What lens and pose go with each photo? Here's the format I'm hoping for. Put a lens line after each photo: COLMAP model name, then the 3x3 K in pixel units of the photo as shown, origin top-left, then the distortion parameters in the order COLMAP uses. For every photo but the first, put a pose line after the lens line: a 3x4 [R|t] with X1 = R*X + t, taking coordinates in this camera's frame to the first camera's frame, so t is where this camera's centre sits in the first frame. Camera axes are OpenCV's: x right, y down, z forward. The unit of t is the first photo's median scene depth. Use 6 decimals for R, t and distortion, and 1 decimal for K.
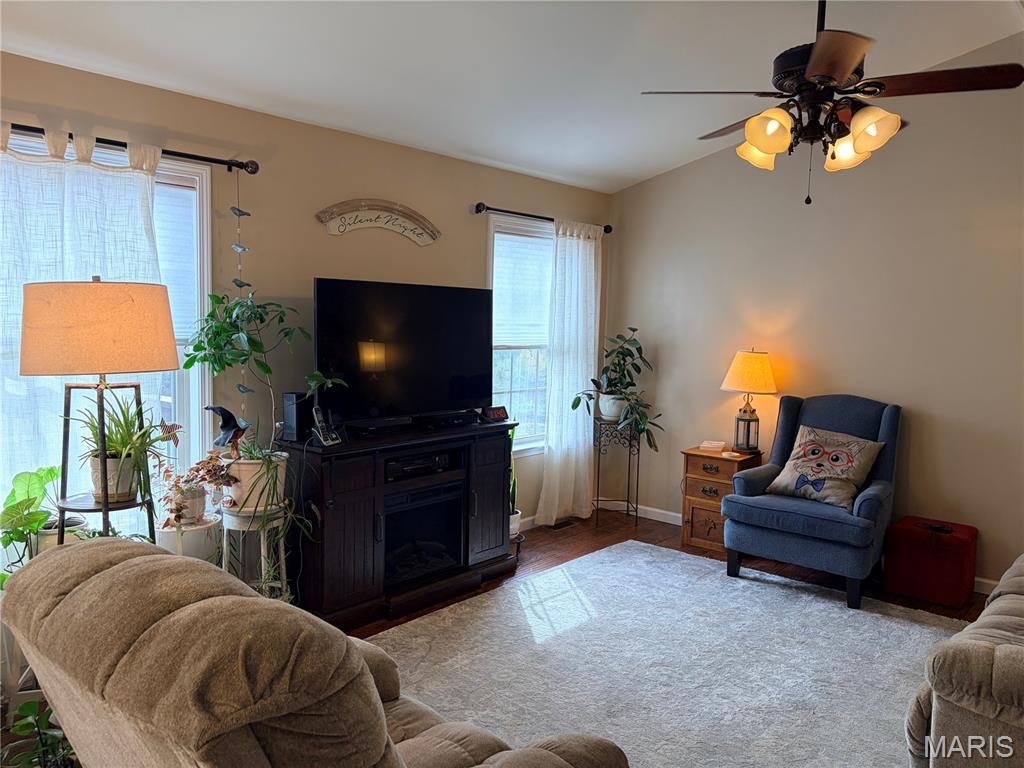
lens RADIAL K [[781.9, 0, 526.7], [0, 781.9, 386.2], [0, 0, 1]] dist [0.132355, -0.164962]
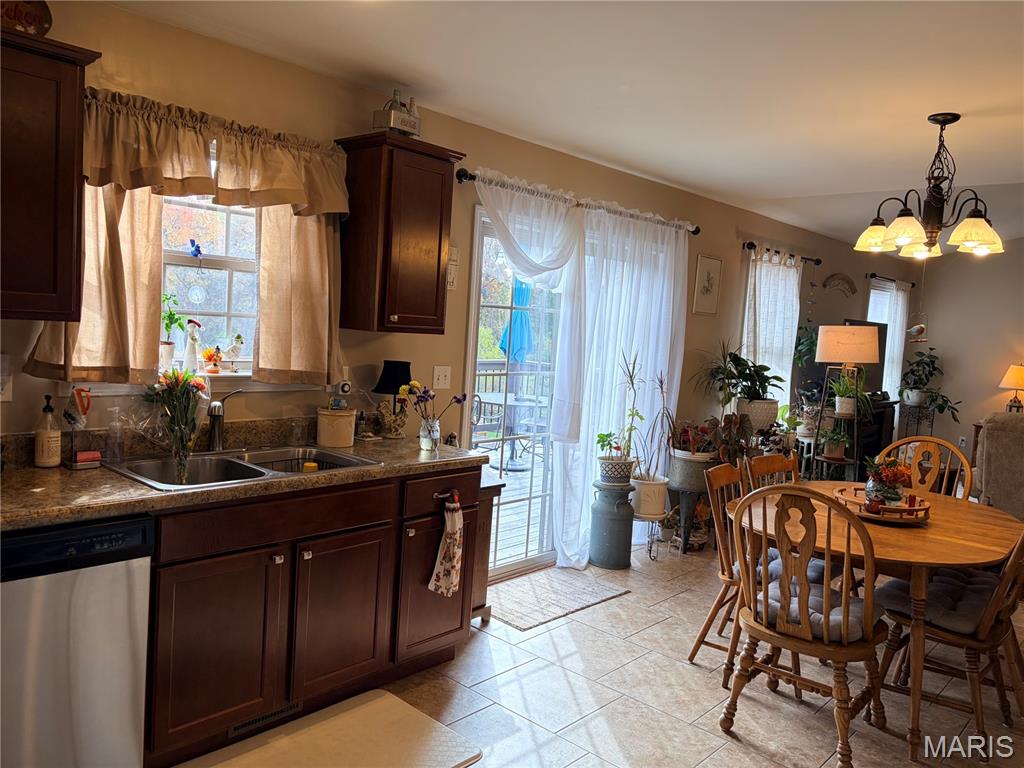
lens RADIAL K [[774.6, 0, 510.9], [0, 774.6, 389.3], [0, 0, 1]] dist [0.054572, -0.052364]
pose [[0.998738, 0.040791, -0.029316, -0.827071], [-0.040920, 0.999155, -0.003810, 0.063913], [0.029136, 0.005005, 0.999563, -0.767325]]
